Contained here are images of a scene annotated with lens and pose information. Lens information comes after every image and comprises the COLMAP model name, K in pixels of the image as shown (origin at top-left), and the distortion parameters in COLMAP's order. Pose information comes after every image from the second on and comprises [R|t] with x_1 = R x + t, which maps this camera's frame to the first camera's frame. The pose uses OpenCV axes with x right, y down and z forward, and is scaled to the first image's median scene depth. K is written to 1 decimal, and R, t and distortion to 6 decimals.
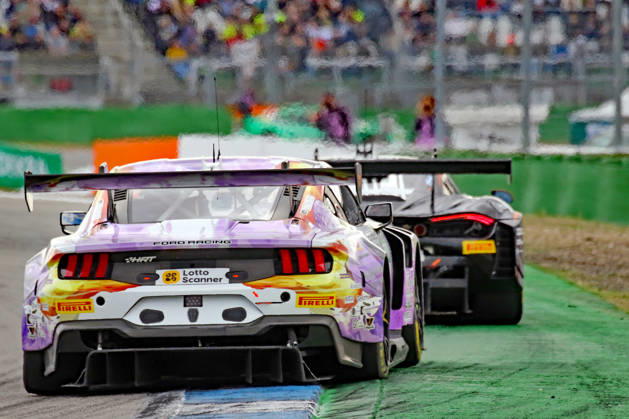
lens RADIAL K [[3269.5, 0, 314.5], [0, 3269.5, 209.5], [0, 0, 1]] dist [0.198445, -8.205072]
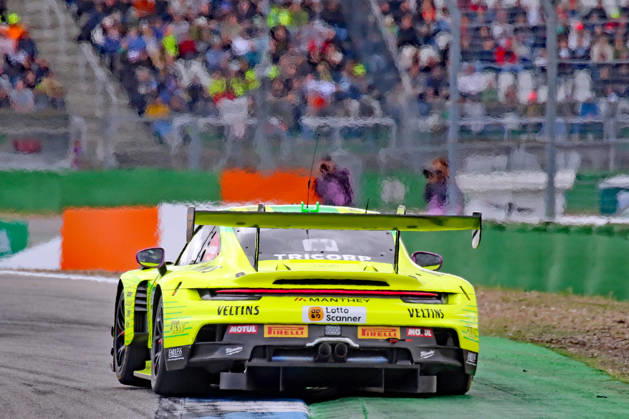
lens RADIAL K [[3269.5, 0, 314.5], [0, 3269.5, 209.5], [0, 0, 1]] dist [0.198445, -8.205072]
pose [[0.999994, 0.003111, 0.001386, -0.000403], [-0.003086, 0.999839, -0.017701, -0.005307], [-0.001441, 0.017696, 0.999842, 0.112023]]
